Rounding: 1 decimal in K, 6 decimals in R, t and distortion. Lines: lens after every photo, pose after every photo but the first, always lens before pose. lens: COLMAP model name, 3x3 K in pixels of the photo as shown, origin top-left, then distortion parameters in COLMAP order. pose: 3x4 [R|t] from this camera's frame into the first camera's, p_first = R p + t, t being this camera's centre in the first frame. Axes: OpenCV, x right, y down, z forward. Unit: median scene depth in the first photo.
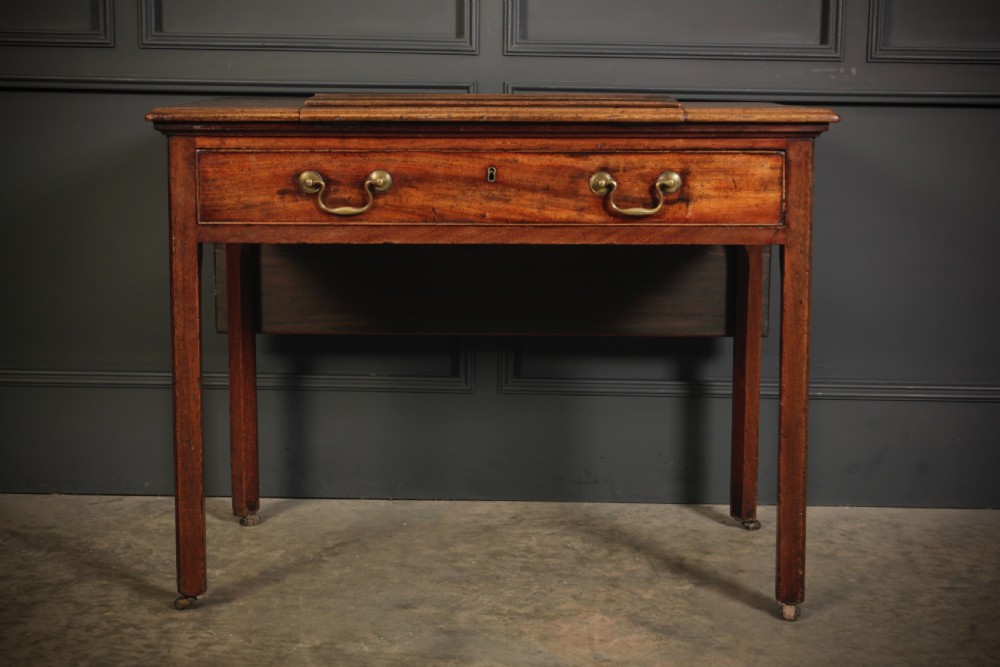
lens RADIAL K [[1552.4, 0, 503.8], [0, 1552.4, 335.4], [0, 0, 1]] dist [0.001636, 0.064316]
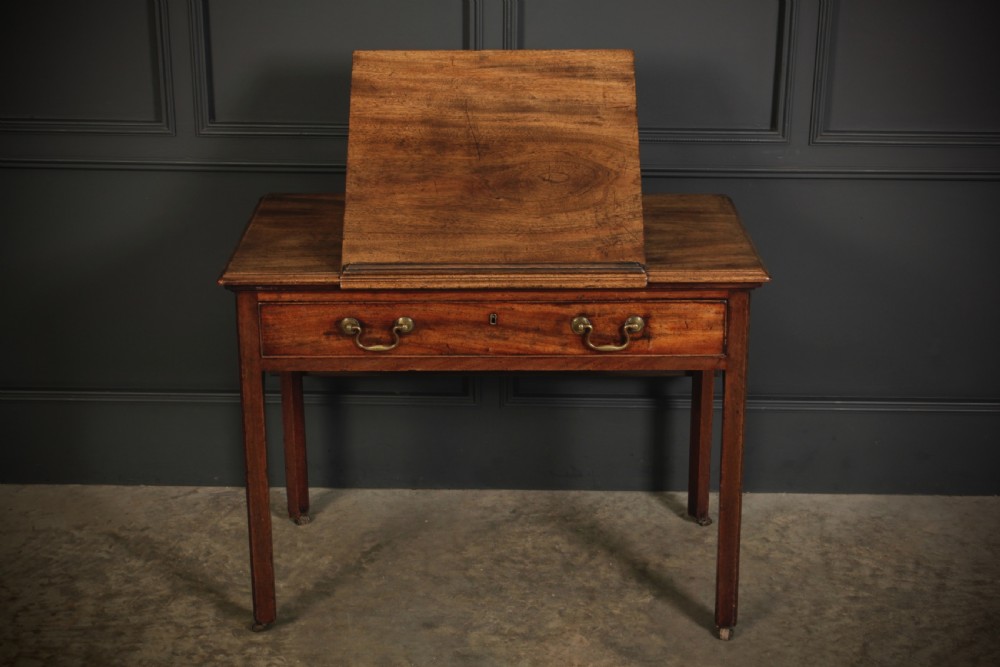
lens RADIAL K [[1488.0, 0, 500.2], [0, 1488.0, 342.2], [0, 0, 1]] dist [0.000547, 0.020352]
pose [[0.999963, -0.005804, -0.006410, 0.004976], [0.006908, 0.982074, 0.188368, -0.290934], [0.005202, -0.188406, 0.982078, -0.174857]]
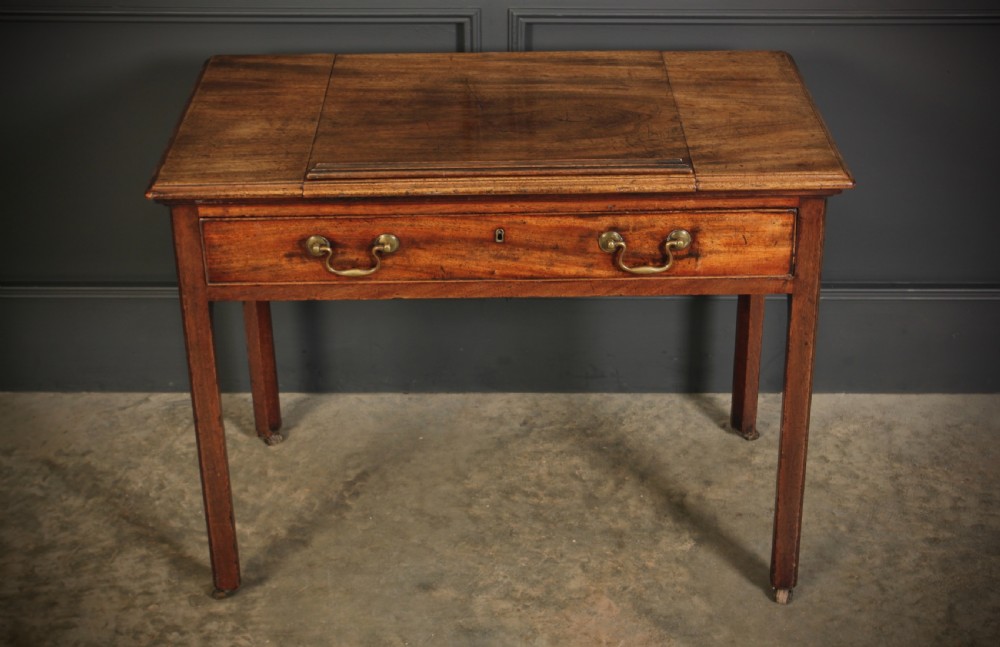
lens RADIAL K [[1520.0, 0, 512.7], [0, 1520.0, 311.6], [0, 0, 1]] dist [-0.007937, 0.060531]
pose [[0.999867, -0.016321, 0.000312, -0.000629], [0.015368, 0.947553, 0.319229, -0.341577], [-0.005505, -0.319182, 0.947677, 0.061489]]
